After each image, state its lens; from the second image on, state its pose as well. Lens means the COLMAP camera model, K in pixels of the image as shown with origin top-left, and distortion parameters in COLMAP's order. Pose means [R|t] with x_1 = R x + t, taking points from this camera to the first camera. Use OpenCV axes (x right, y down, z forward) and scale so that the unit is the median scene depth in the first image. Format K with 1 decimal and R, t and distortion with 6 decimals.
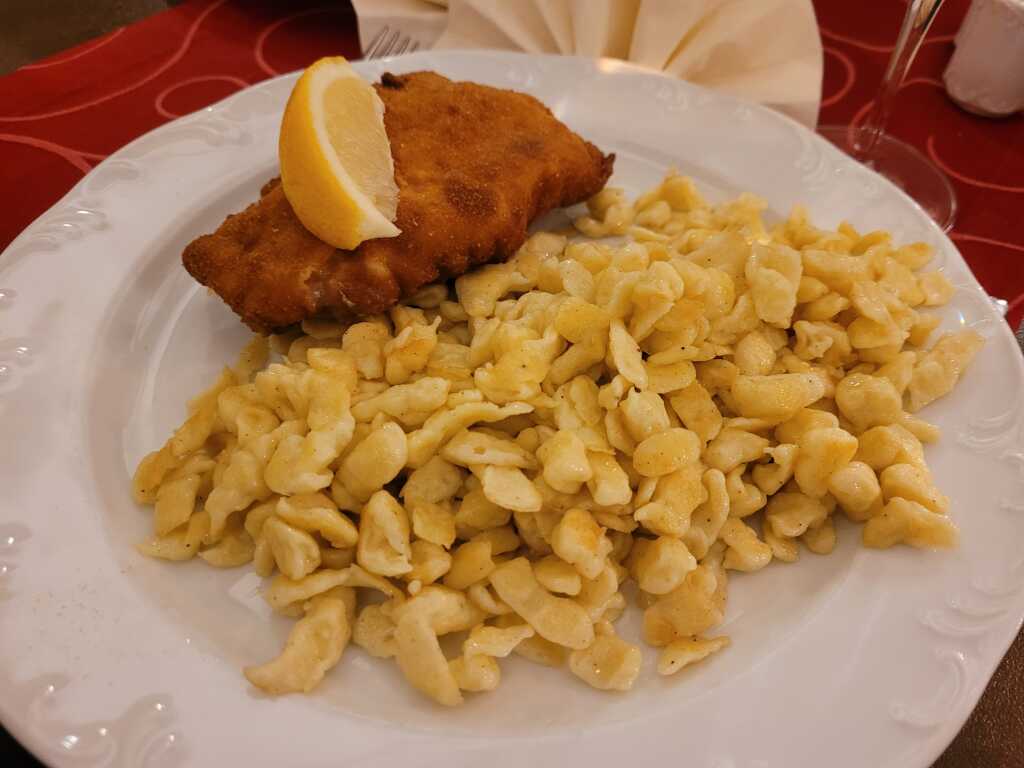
lens RADIAL K [[782.2, 0, 511.1], [0, 782.2, 389.5], [0, 0, 1]] dist [0.000381, -0.013748]
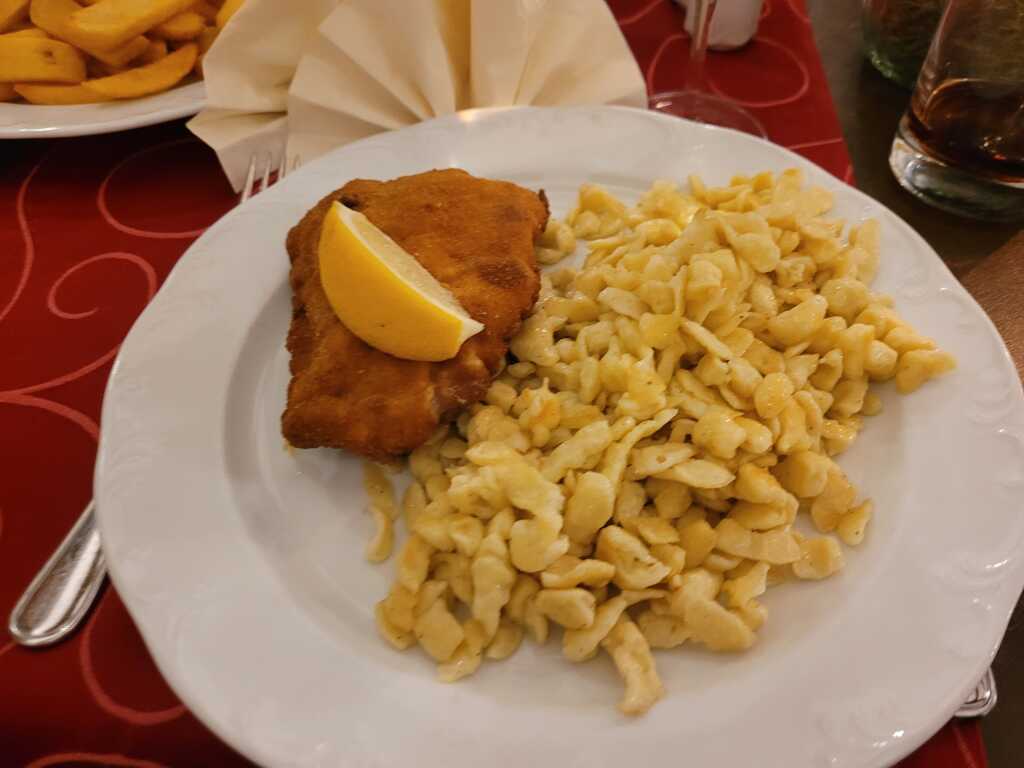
lens RADIAL K [[782.2, 0, 511.1], [0, 782.2, 389.5], [0, 0, 1]] dist [0.000381, -0.013748]
pose [[0.855333, -0.431489, 0.286744, -0.507032], [0.427838, 0.900420, 0.078734, -0.202051], [-0.292163, 0.055336, 0.954766, -0.102879]]
